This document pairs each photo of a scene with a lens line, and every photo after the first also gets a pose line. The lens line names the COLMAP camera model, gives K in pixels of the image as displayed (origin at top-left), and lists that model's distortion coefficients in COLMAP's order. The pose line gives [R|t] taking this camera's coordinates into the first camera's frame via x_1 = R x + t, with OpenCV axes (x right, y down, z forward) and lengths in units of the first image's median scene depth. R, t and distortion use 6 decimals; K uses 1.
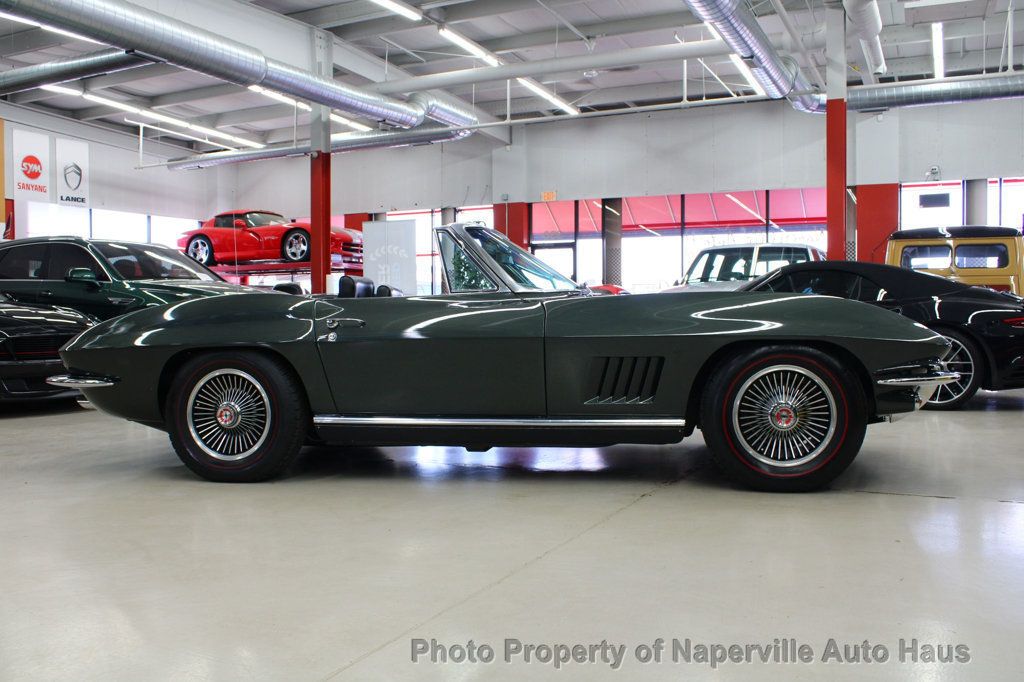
lens RADIAL K [[933.6, 0, 507.7], [0, 933.6, 338.4], [0, 0, 1]] dist [-0.156521, 0.168132]
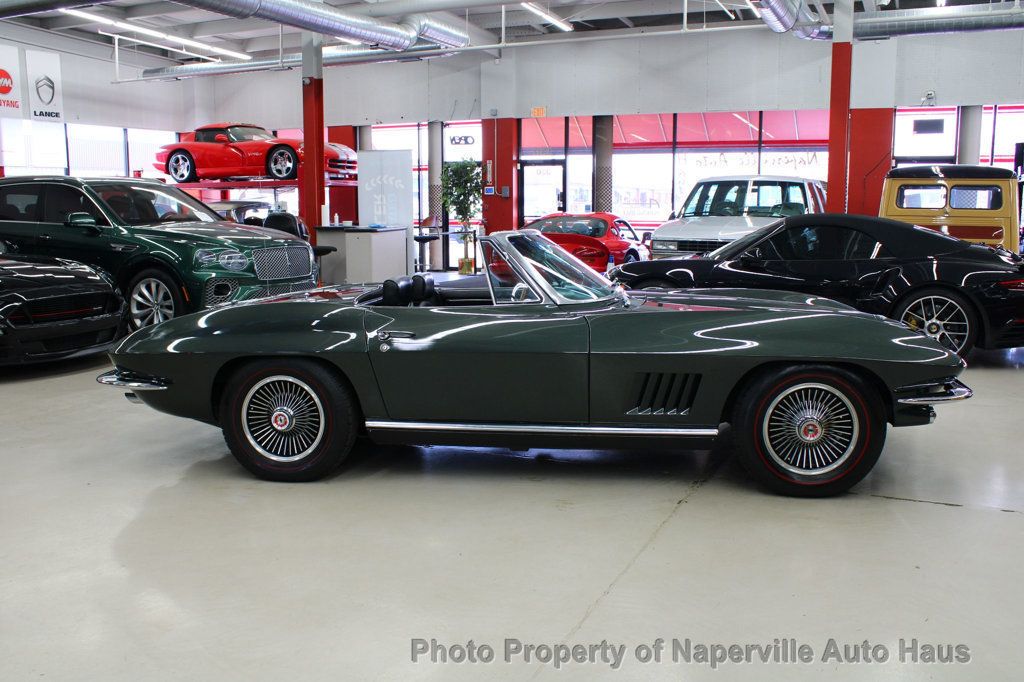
lens RADIAL K [[947.9, 0, 512.0], [0, 947.9, 341.0], [0, 0, 1]] dist [-0.156513, 0.176027]
pose [[0.999395, -0.001749, 0.034737, -0.022424], [-0.002448, 0.992724, 0.120390, -0.037943], [-0.034695, -0.120402, 0.992119, -0.016498]]
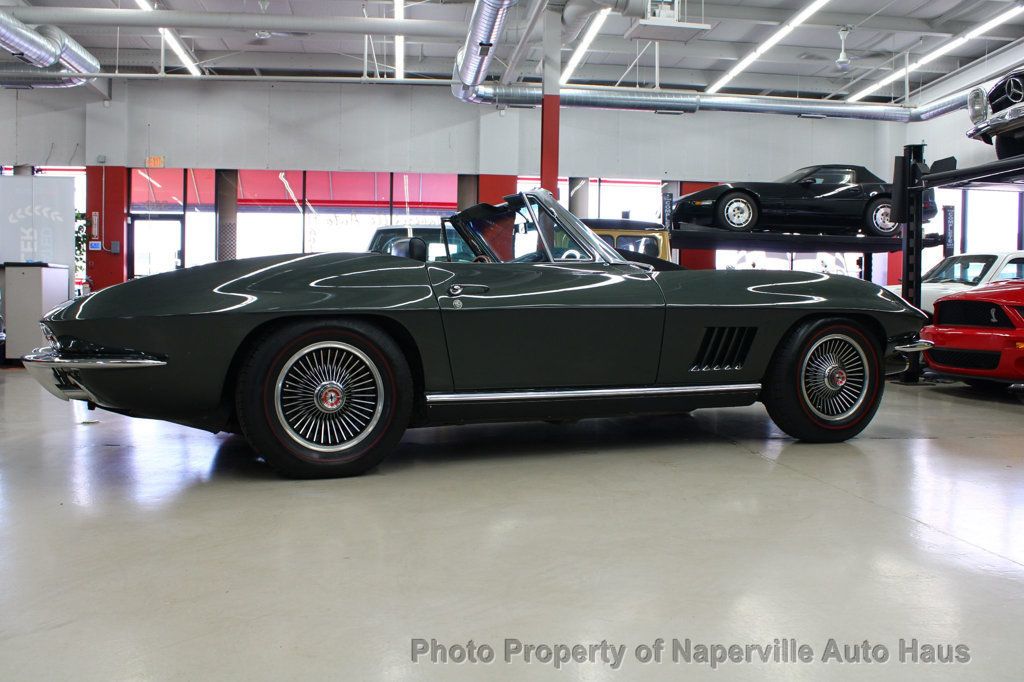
lens RADIAL K [[947.9, 0, 512.0], [0, 947.9, 341.0], [0, 0, 1]] dist [-0.156513, 0.176027]
pose [[0.843772, -0.007746, 0.536645, -0.174933], [-0.002811, 0.999818, 0.018852, 0.004468], [-0.536694, -0.017415, 0.843597, 0.055340]]
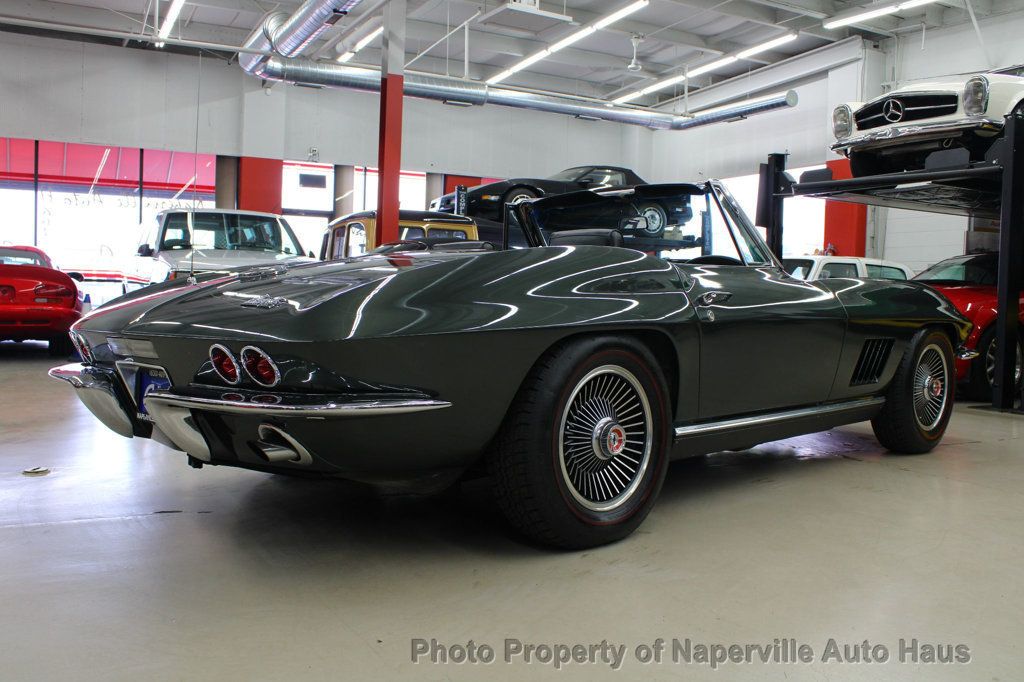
lens RADIAL K [[933.6, 0, 507.7], [0, 933.6, 338.4], [0, 0, 1]] dist [-0.156521, 0.168132]
pose [[0.593625, -0.014725, 0.804607, -0.241659], [-0.008074, 0.999673, 0.024252, -0.000217], [-0.804701, -0.020893, 0.593313, 0.190101]]
